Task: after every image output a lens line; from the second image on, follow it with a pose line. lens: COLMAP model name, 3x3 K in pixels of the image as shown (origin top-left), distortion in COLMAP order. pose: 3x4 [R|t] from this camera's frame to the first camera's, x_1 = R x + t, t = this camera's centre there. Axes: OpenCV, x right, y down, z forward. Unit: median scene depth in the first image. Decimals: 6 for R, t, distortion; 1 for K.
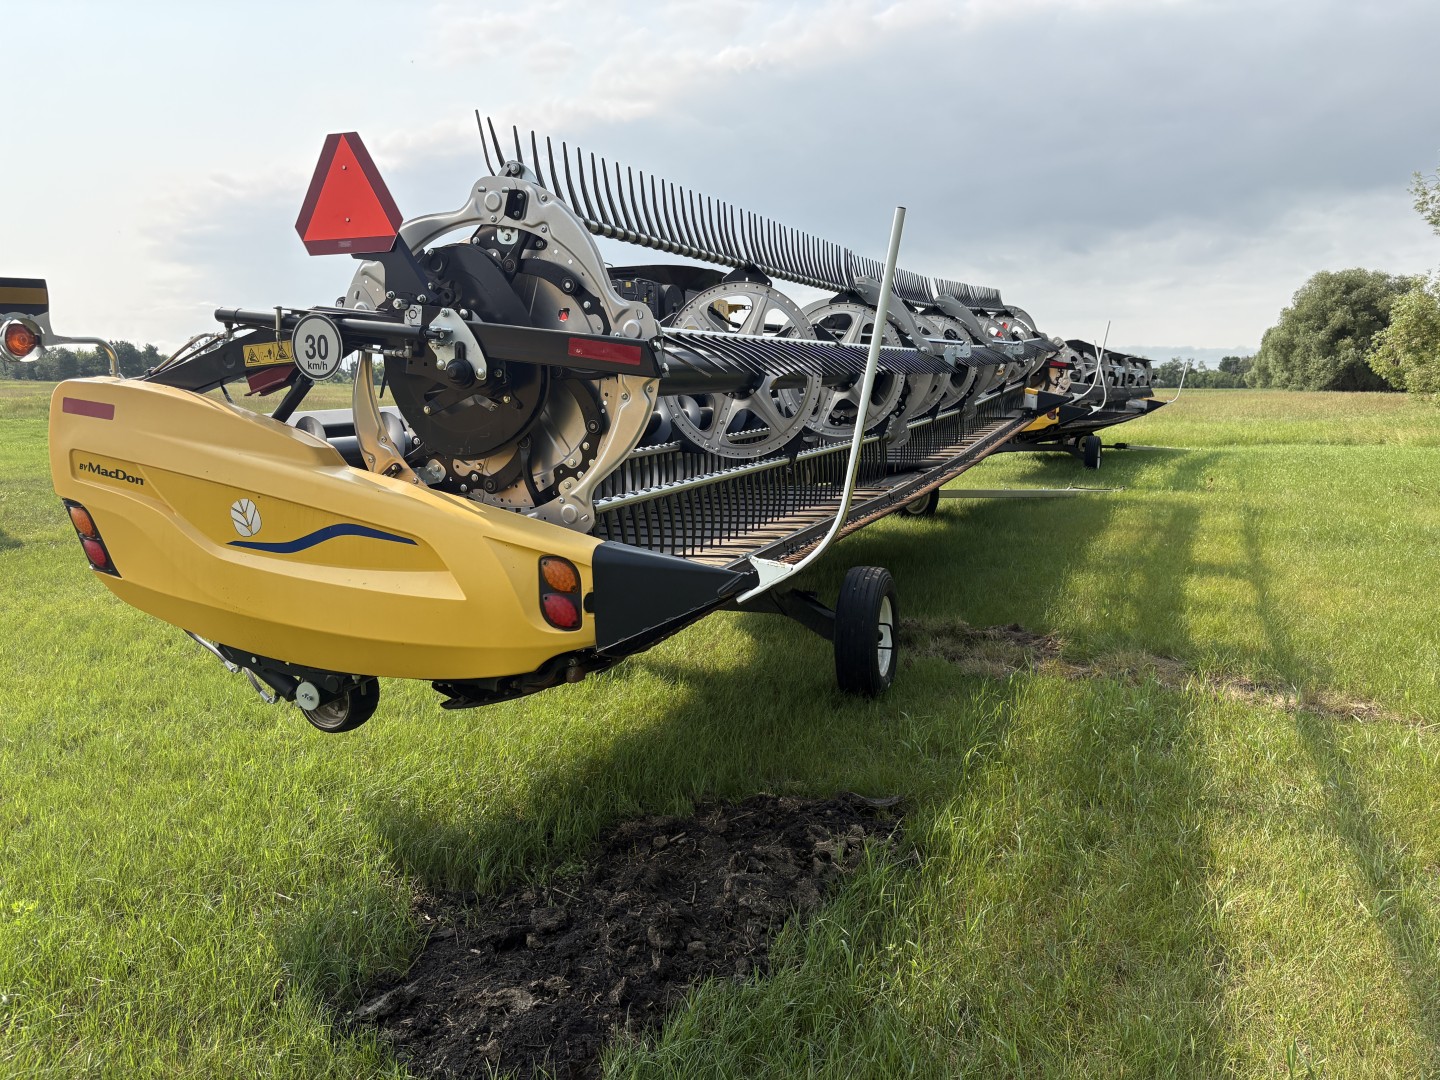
lens RADIAL K [[1086.0, 0, 725.0], [0, 1086.0, 534.5], [0, 0, 1]] dist [0.024293, -0.006597]
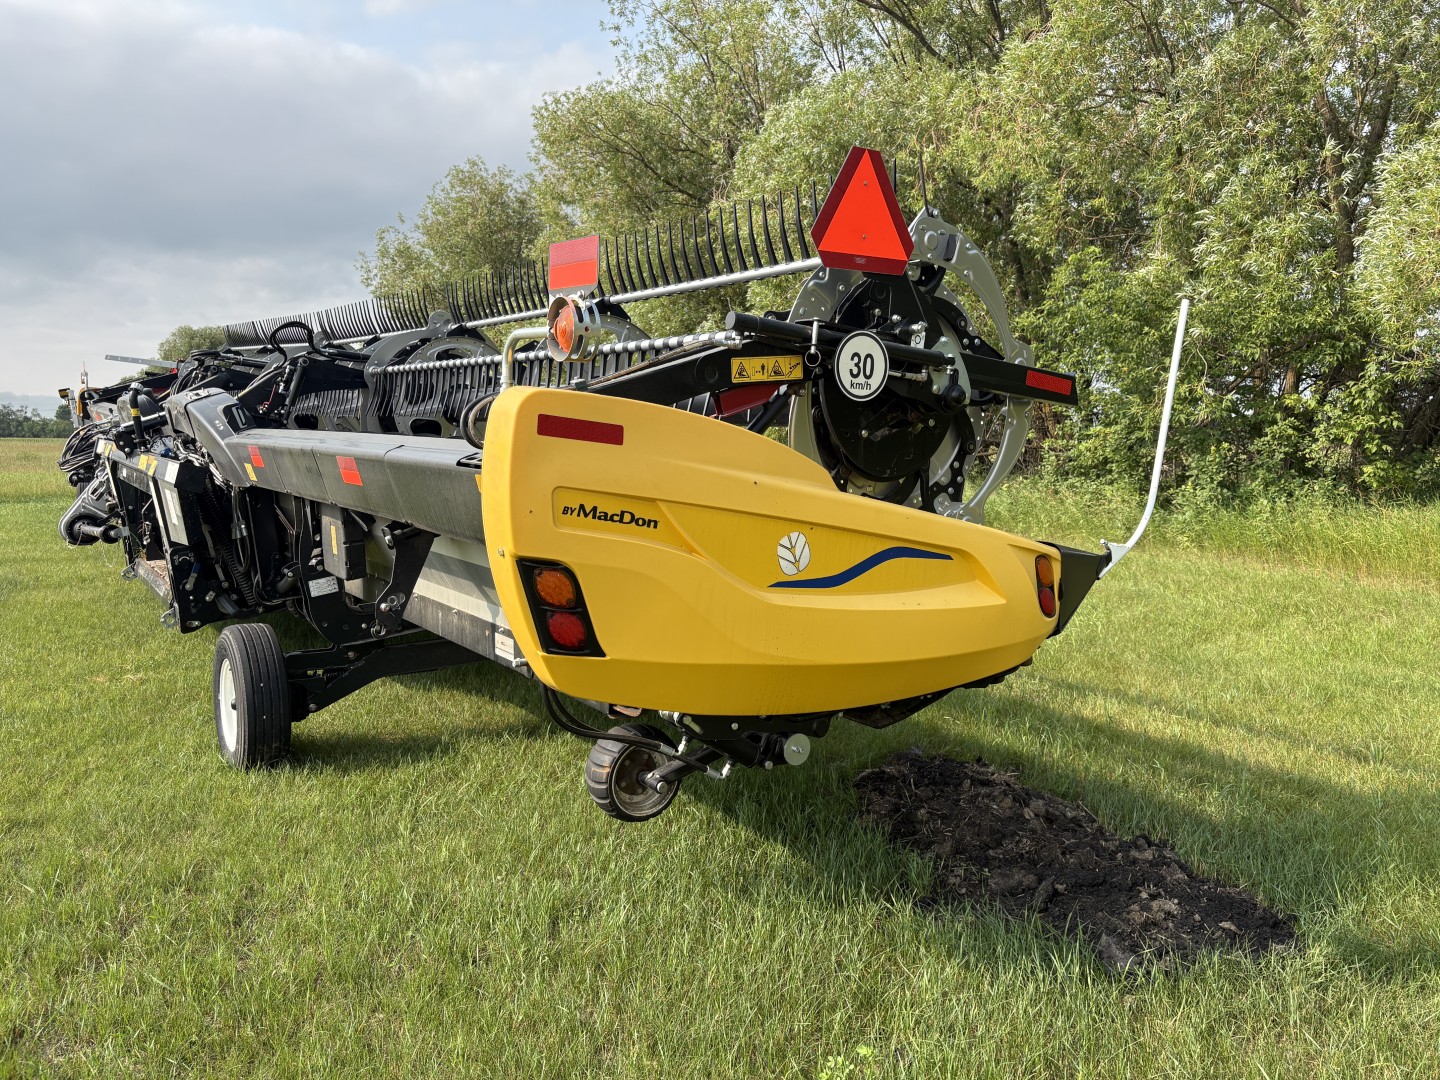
lens RADIAL K [[1086.0, 0, 725.0], [0, 1086.0, 534.5], [0, 0, 1]] dist [0.024293, -0.006597]
pose [[0.566188, -0.070032, 0.821295, -1.189826], [0.107374, 0.994161, 0.010750, -0.045972], [-0.817252, 0.082099, 0.570402, 0.543358]]
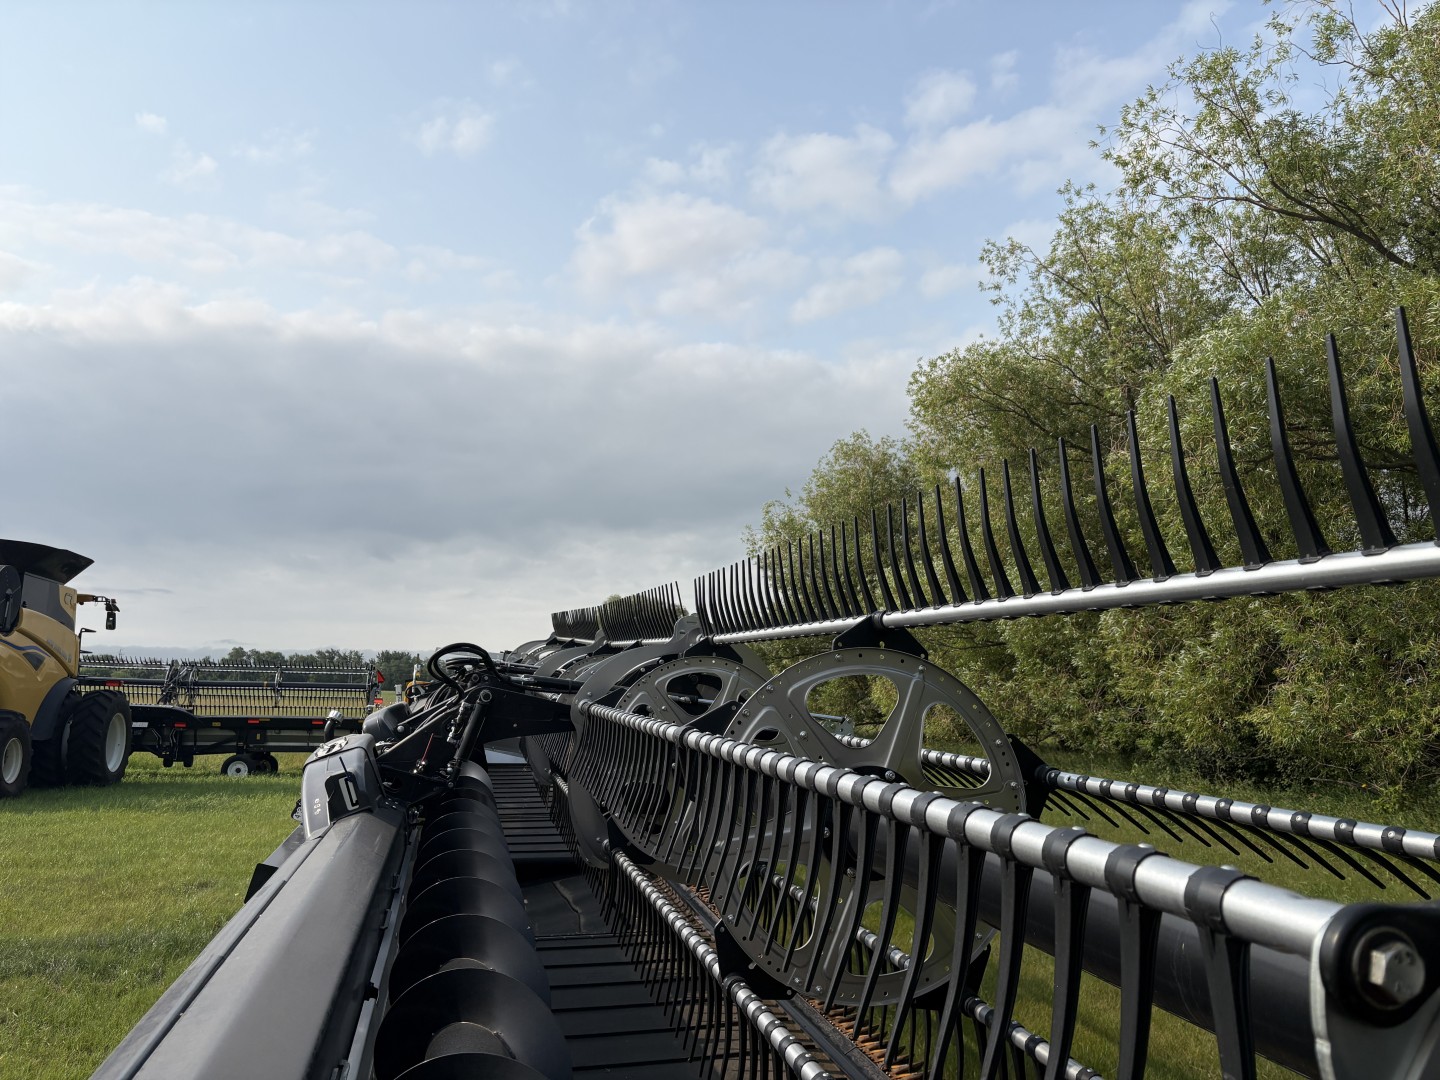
lens RADIAL K [[1086.0, 0, 725.0], [0, 1086.0, 534.5], [0, 0, 1]] dist [0.024293, -0.006597]
pose [[0.819155, 0.099302, 0.564912, -0.583548], [0.058087, 0.965473, -0.253943, -0.231205], [-0.570624, 0.240833, 0.785104, 0.928350]]
